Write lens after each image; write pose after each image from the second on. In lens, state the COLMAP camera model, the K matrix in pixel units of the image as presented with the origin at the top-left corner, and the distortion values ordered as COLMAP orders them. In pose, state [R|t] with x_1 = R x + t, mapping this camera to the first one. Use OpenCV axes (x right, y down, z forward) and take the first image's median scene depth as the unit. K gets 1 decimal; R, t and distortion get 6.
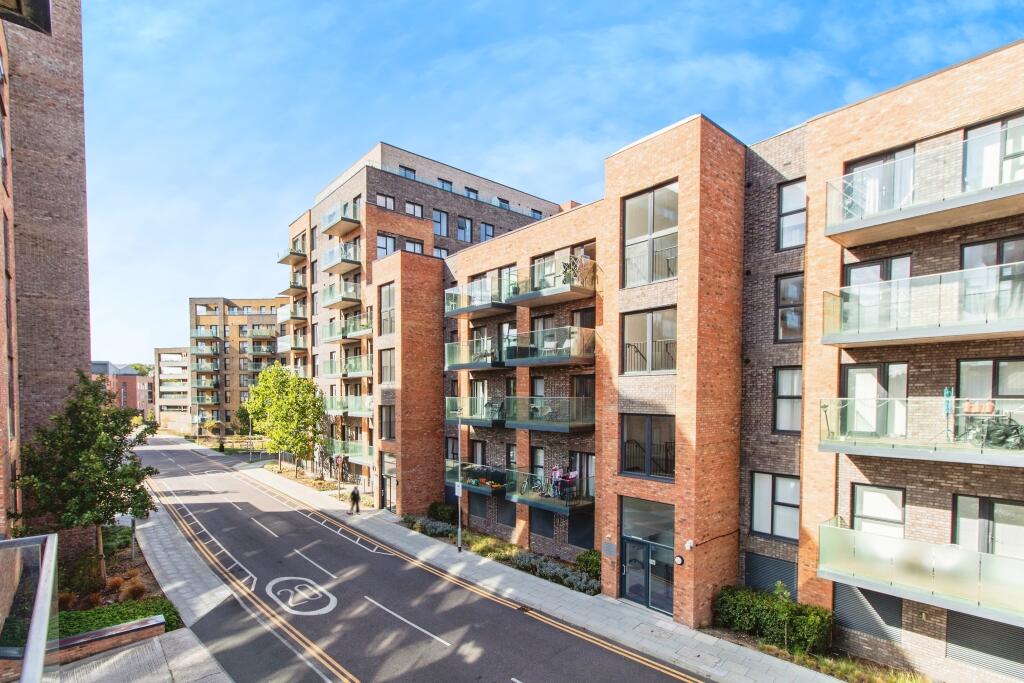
lens RADIAL K [[498.6, 0, 490.9], [0, 498.6, 410.8], [0, 0, 1]] dist [-0.003061, 0.000699]
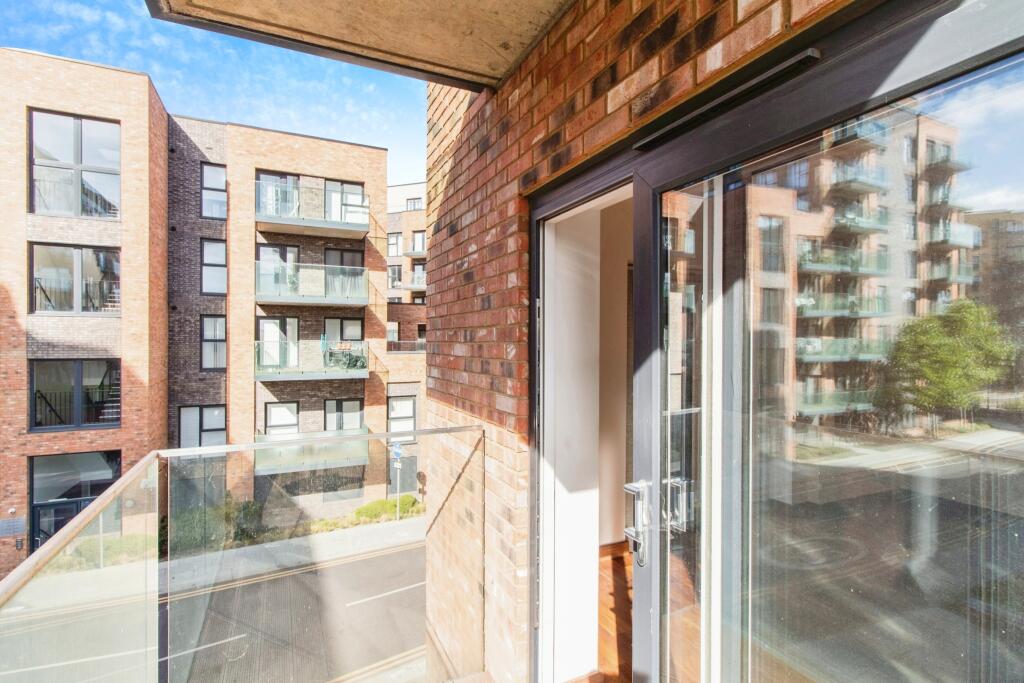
lens RADIAL K [[498.6, 0, 511.3], [0, 498.6, 342.8], [0, 0, 1]] dist [-0.003061, 0.000699]
pose [[0.248262, -0.002664, 0.968689, -0.406102], [0.028021, 0.999598, -0.004432, 0.004212], [-0.968288, 0.028244, 0.248237, -0.001061]]
